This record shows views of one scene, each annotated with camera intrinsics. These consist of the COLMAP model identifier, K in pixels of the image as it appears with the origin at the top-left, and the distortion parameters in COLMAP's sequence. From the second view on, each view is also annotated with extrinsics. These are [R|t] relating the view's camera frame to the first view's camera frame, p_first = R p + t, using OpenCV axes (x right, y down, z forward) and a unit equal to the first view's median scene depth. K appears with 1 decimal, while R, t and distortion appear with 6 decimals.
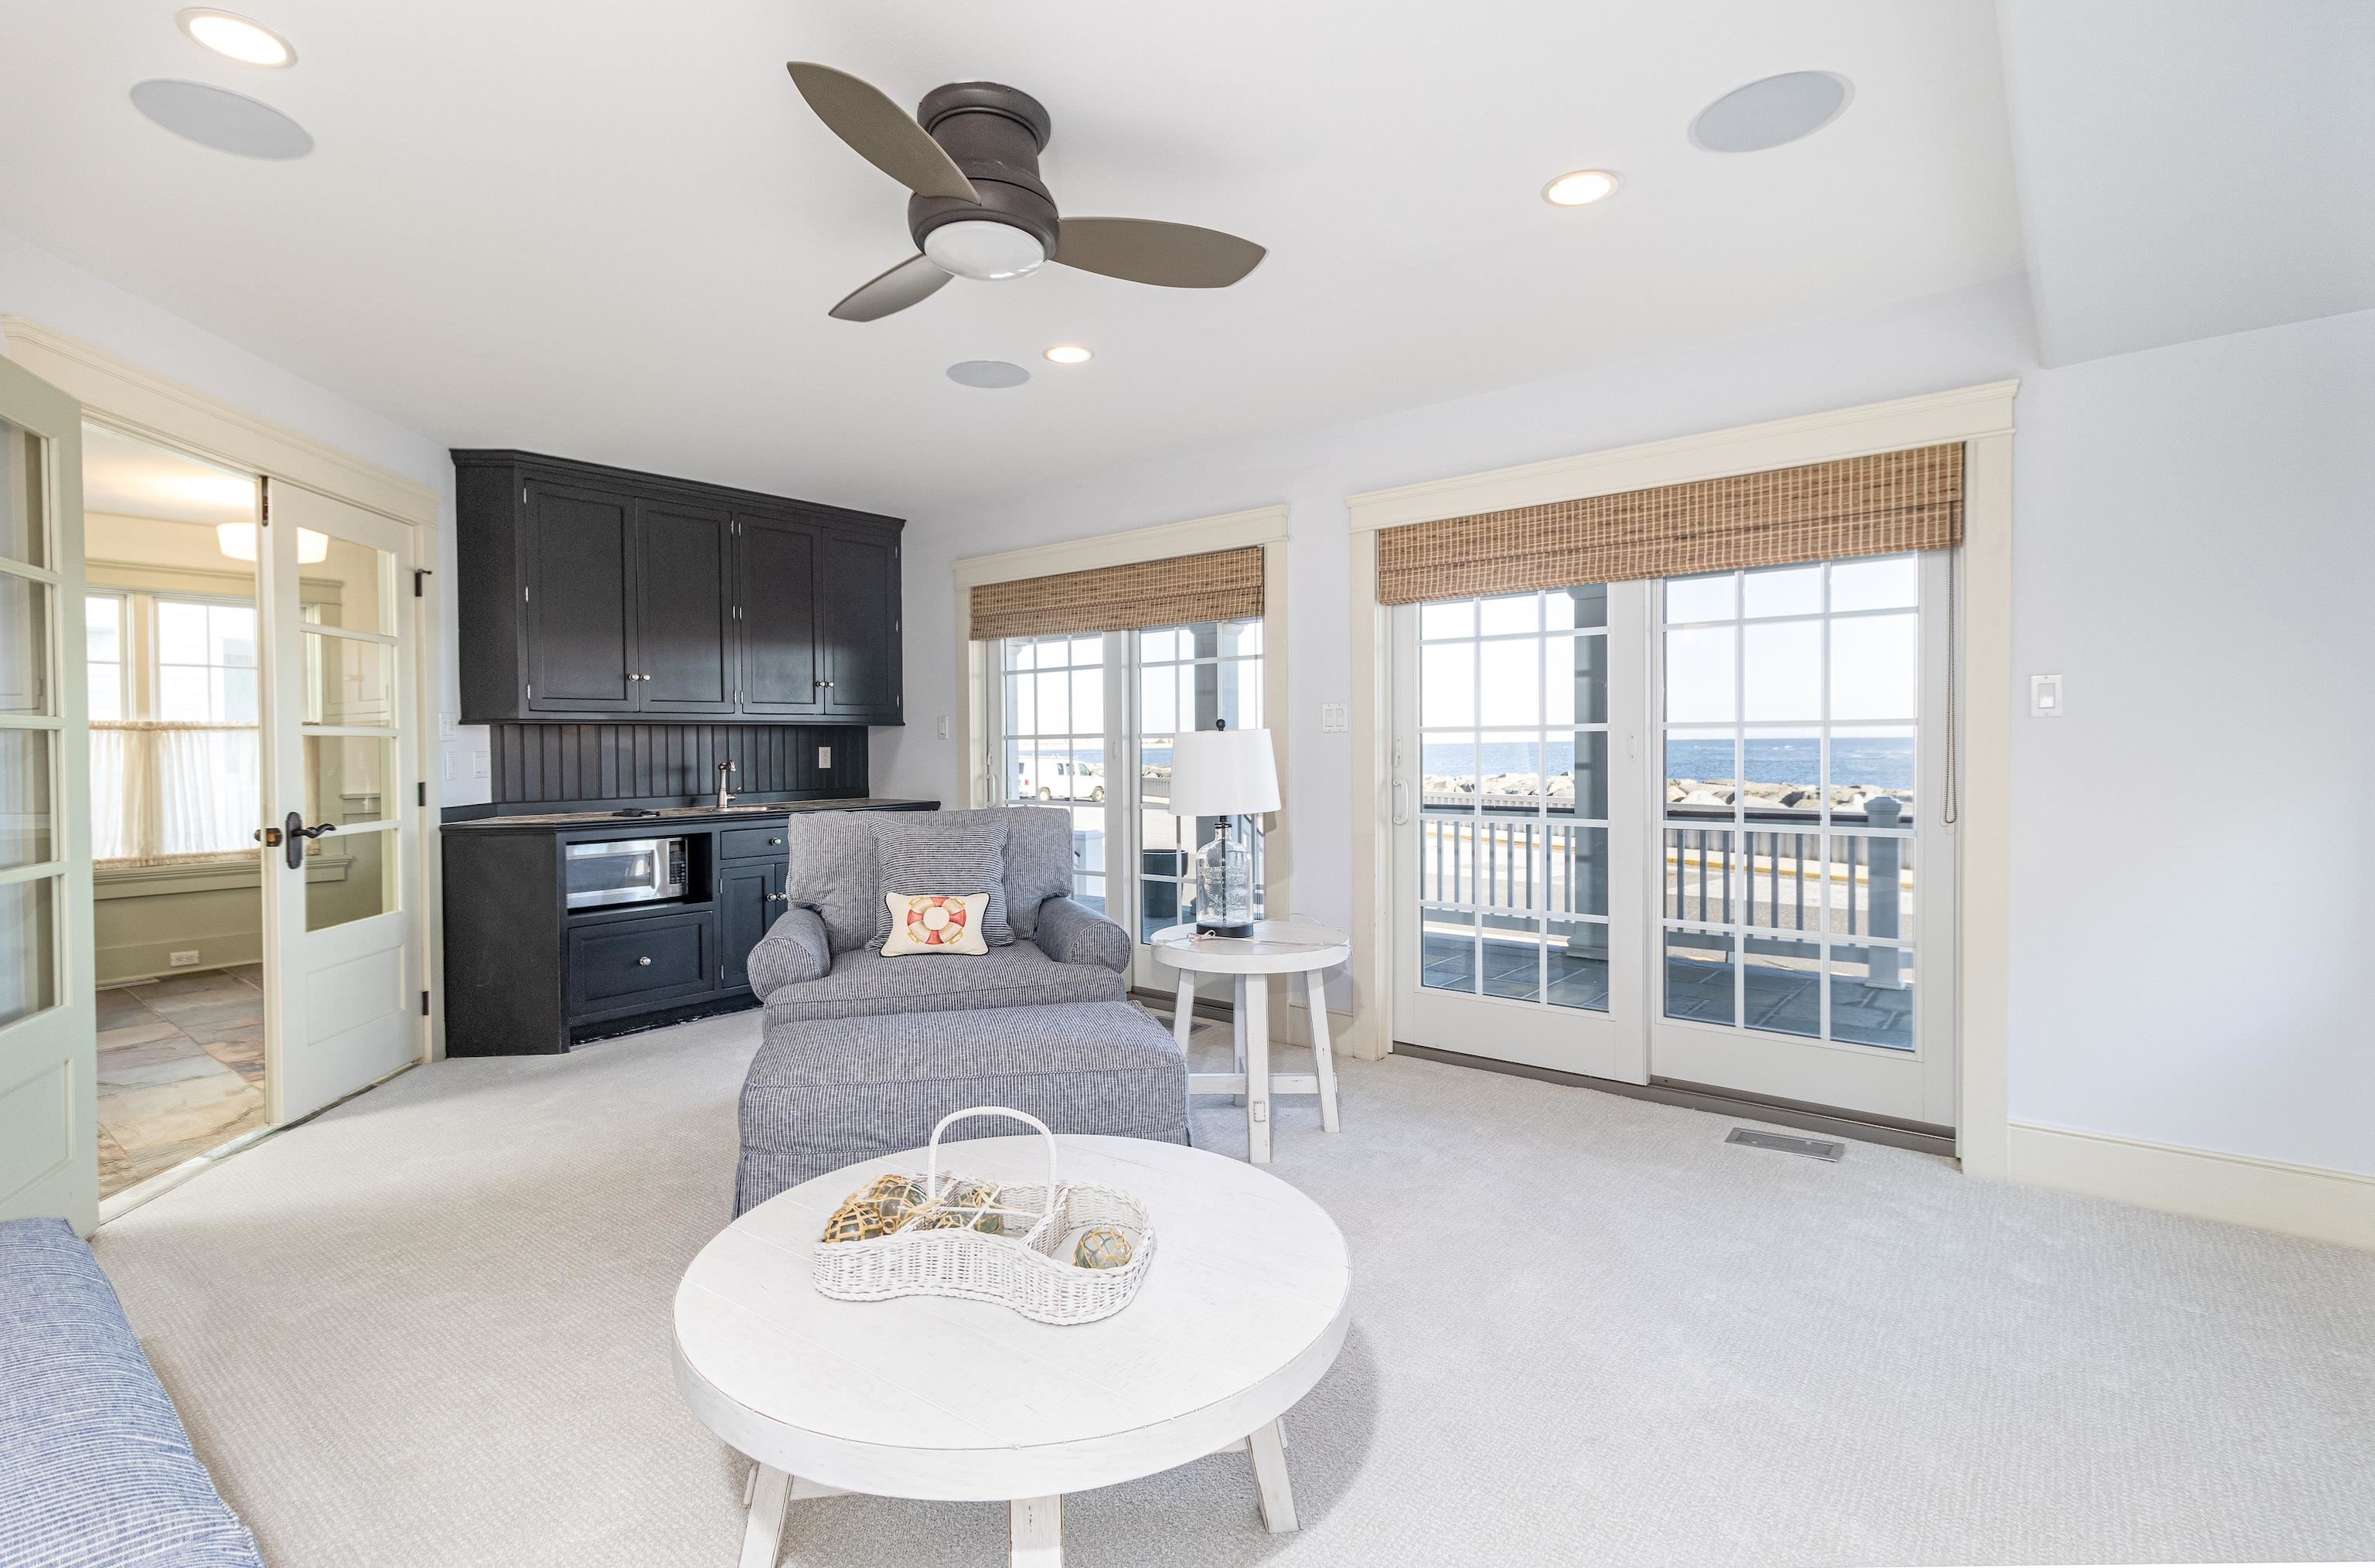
lens RADIAL K [[1104.4, 0, 1187.0], [0, 1104.4, 756.9], [0, 0, 1]] dist [0.000170, -0.000007]
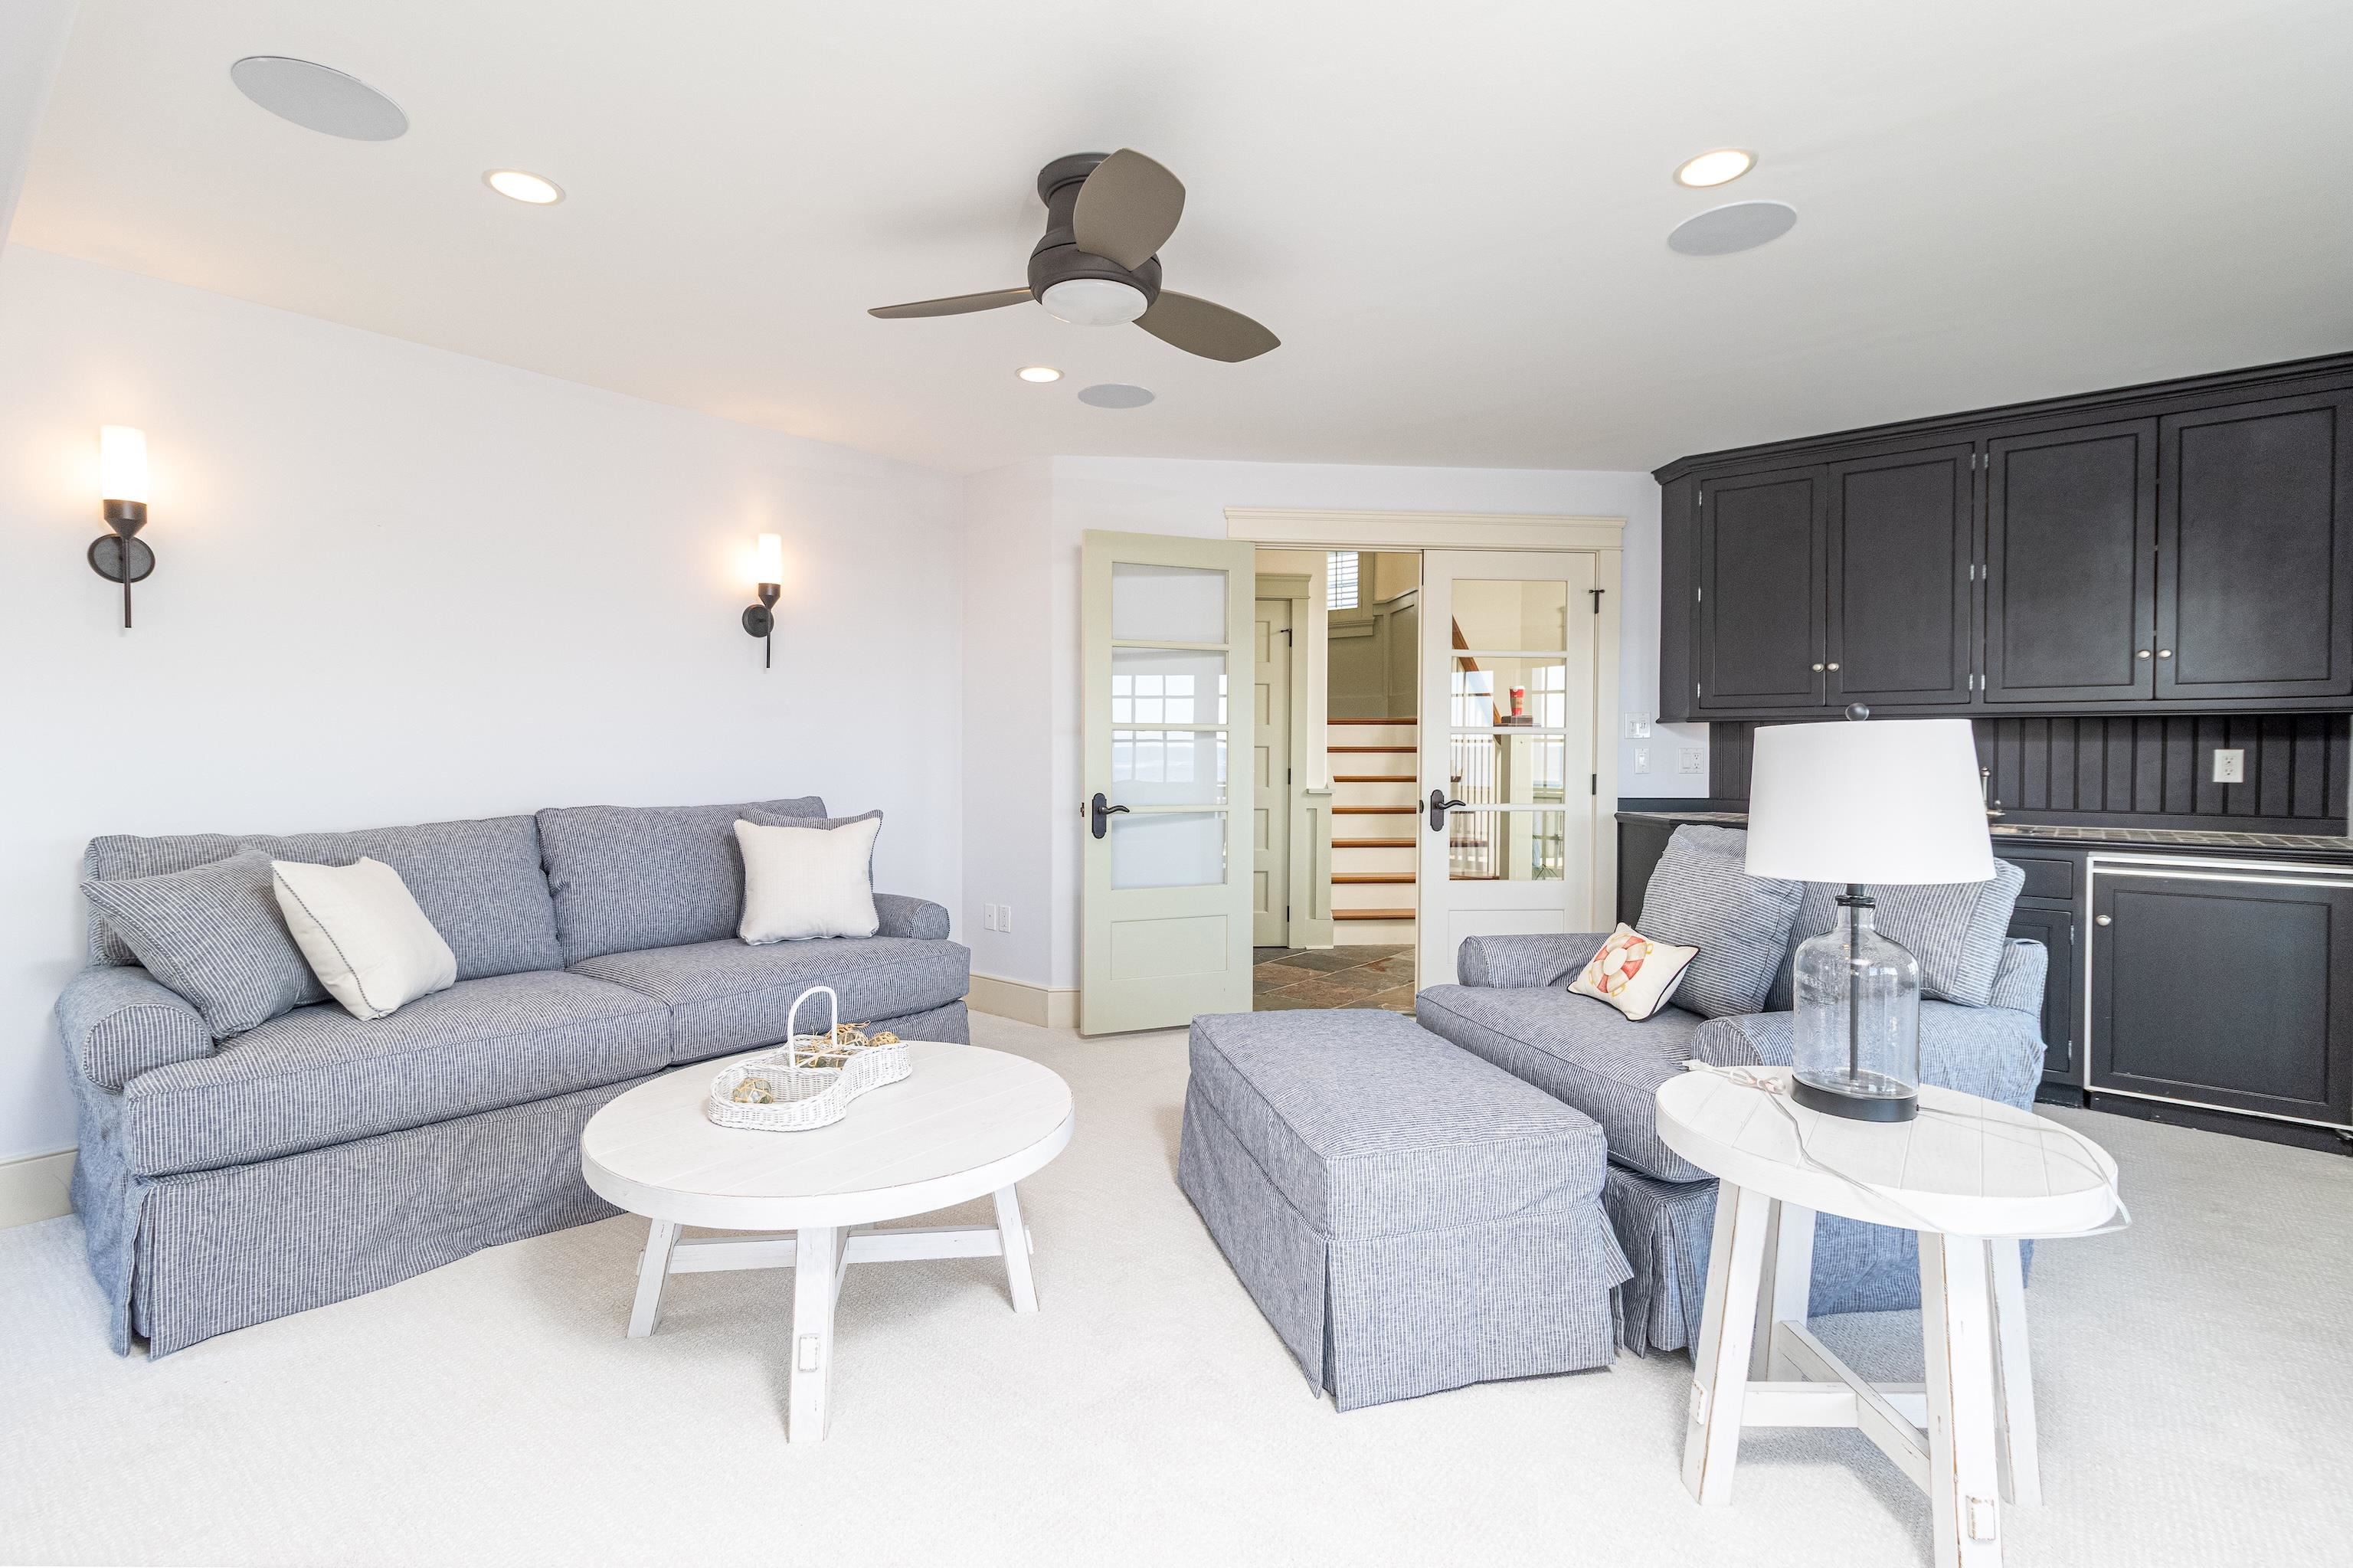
lens RADIAL K [[1149.1, 0, 1176.5], [0, 1149.1, 784.0], [0, 0, 1]] dist [0.000112, 0.000082]
pose [[-0.037866, 0.043220, -0.998348, 0.497241], [-0.015781, 0.998914, 0.043843, -0.011861], [0.999158, 0.017416, -0.037142, 0.574674]]
